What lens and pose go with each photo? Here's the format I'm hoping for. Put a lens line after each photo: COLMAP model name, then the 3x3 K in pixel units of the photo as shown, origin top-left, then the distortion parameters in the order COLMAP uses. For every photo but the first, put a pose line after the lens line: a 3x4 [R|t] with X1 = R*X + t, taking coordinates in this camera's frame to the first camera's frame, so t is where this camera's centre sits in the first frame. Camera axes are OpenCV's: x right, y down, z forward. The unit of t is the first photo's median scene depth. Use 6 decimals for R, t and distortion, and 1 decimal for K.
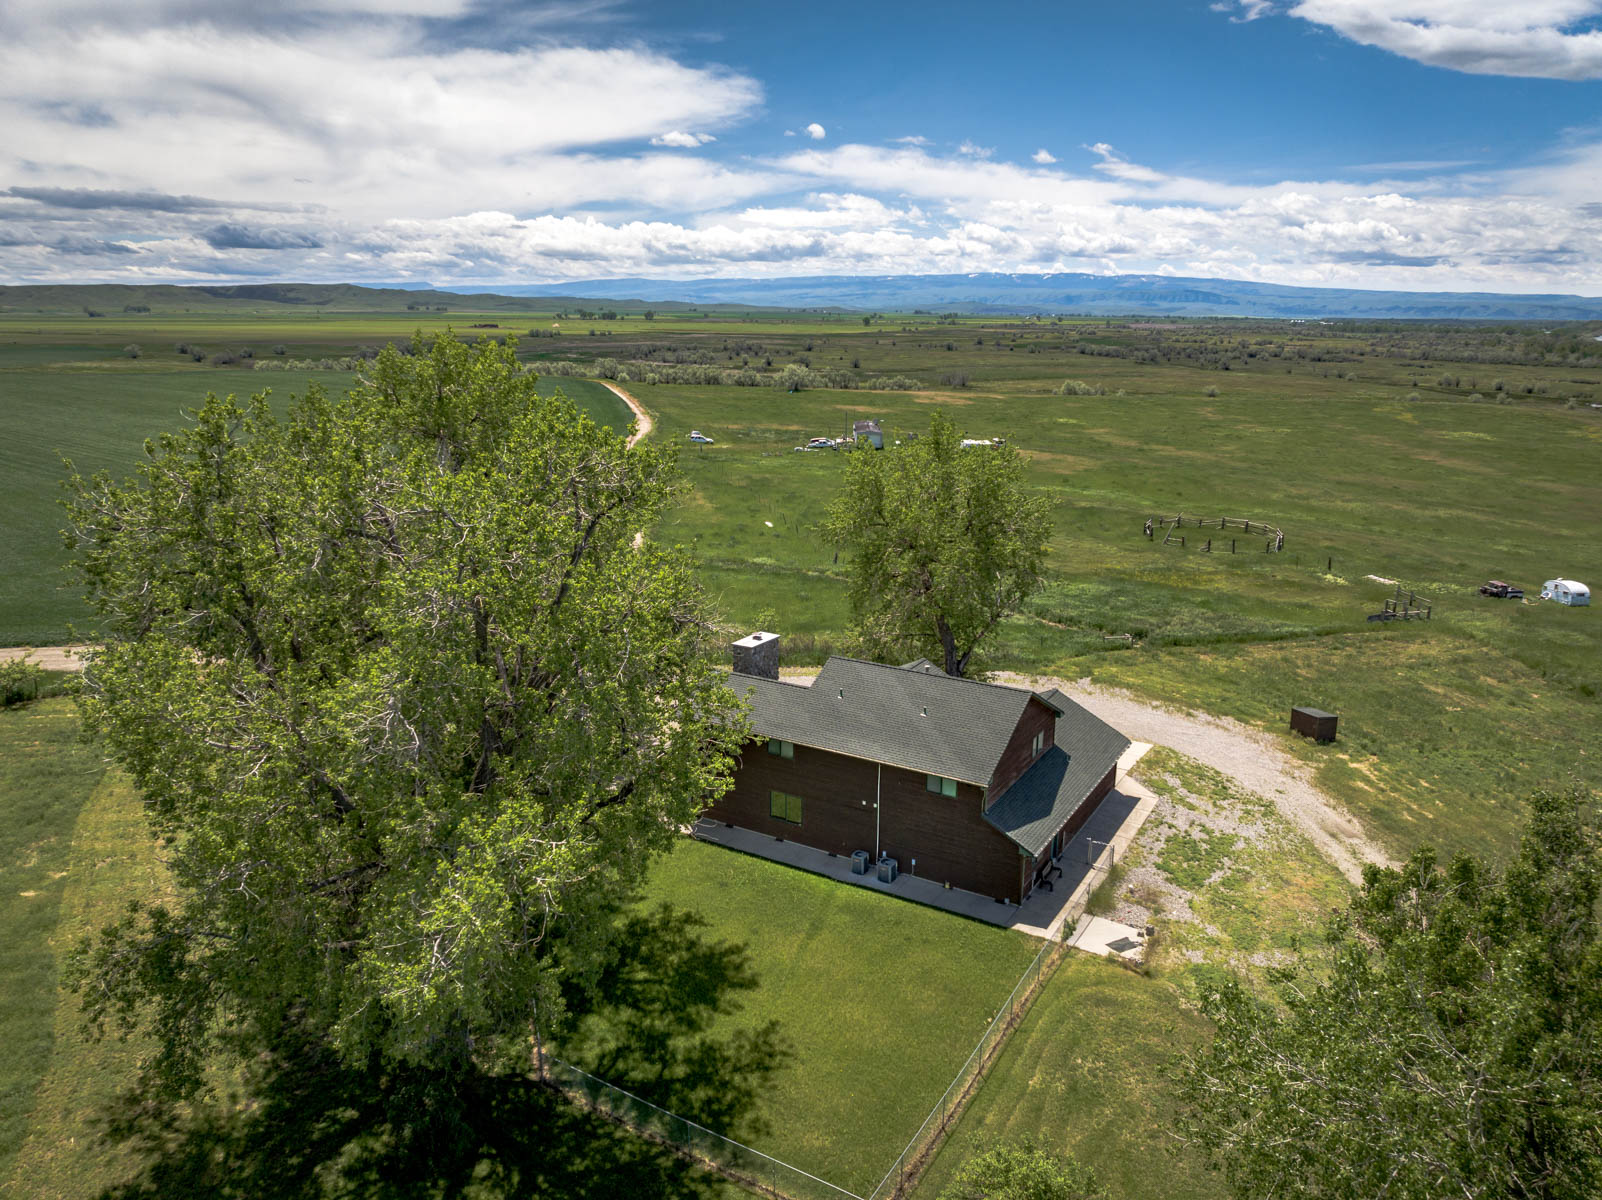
lens RADIAL K [[1124.1, 0, 804.7], [0, 1124.1, 609.1], [0, 0, 1]] dist [-0.045996, 0.017135]
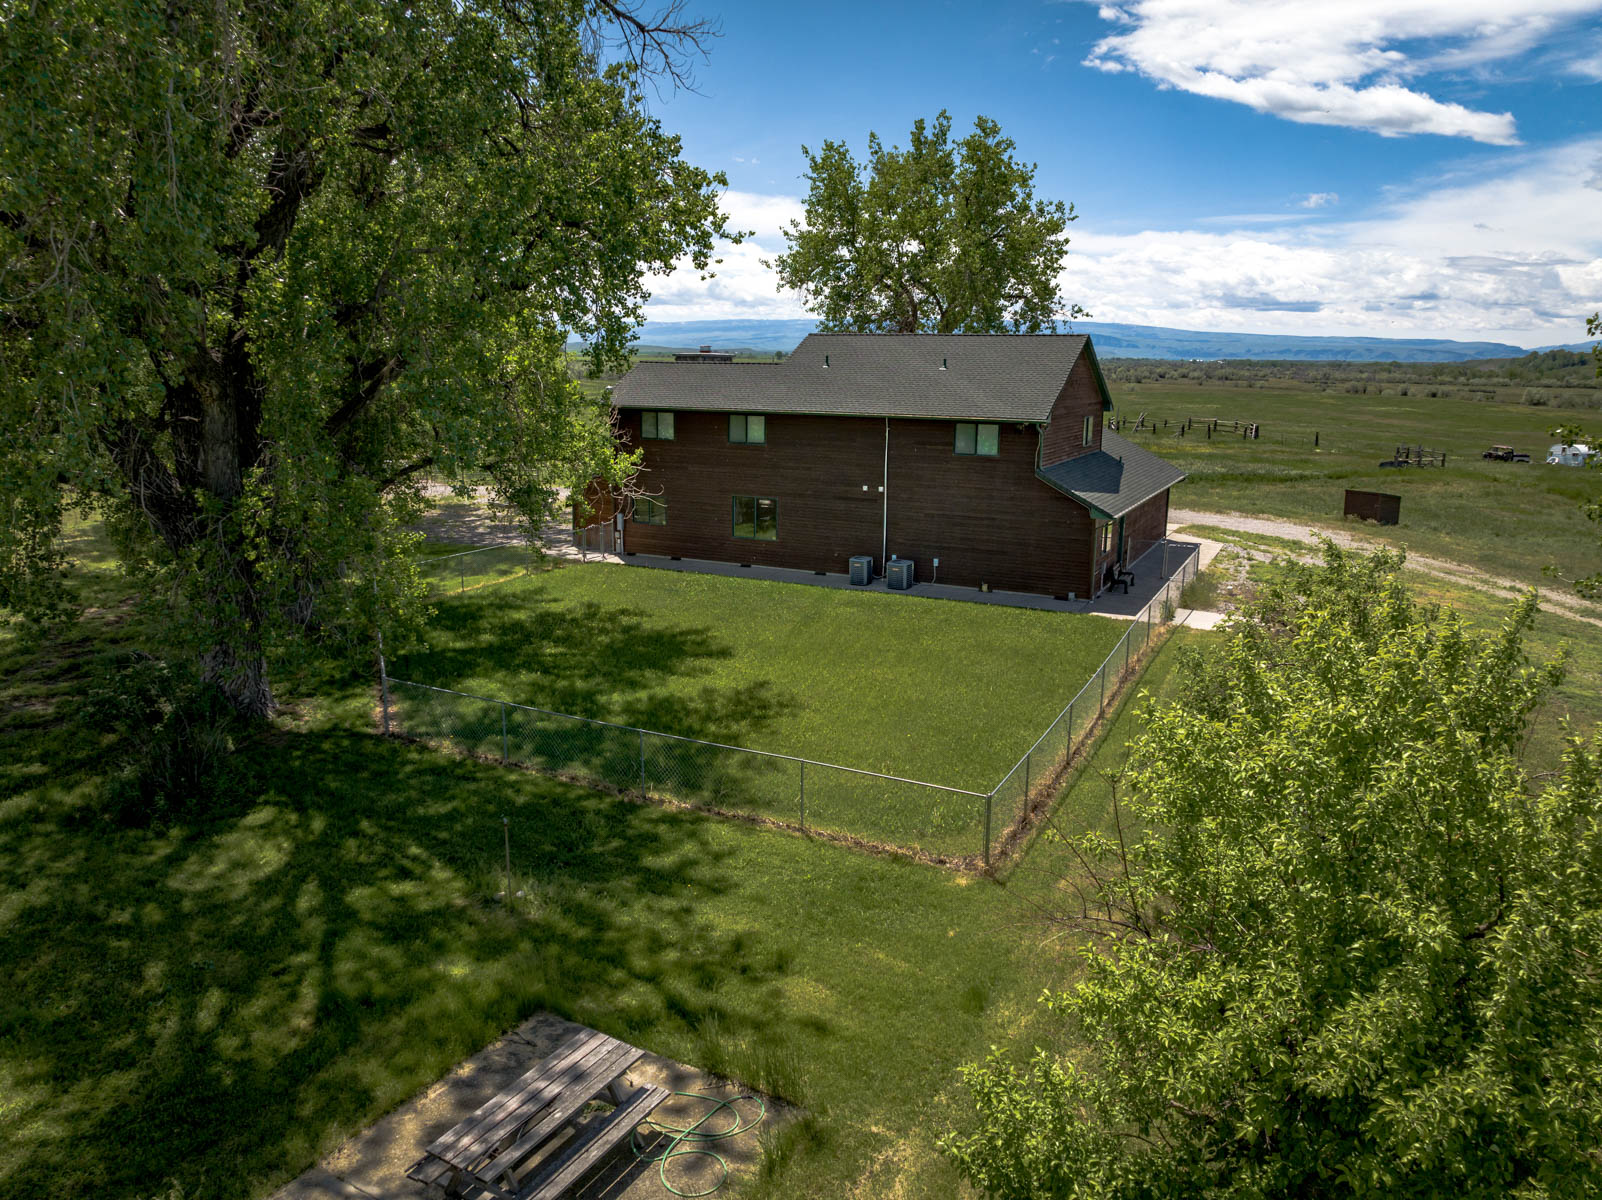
lens RADIAL K [[1124.1, 0, 800.2], [0, 1124.1, 591.7], [0, 0, 1]] dist [-0.045996, 0.017135]
pose [[0.997420, -0.009793, 0.071110, -0.049507], [0.013249, 0.998746, -0.048288, 0.332624], [-0.070548, 0.049106, 0.996299, 0.339983]]
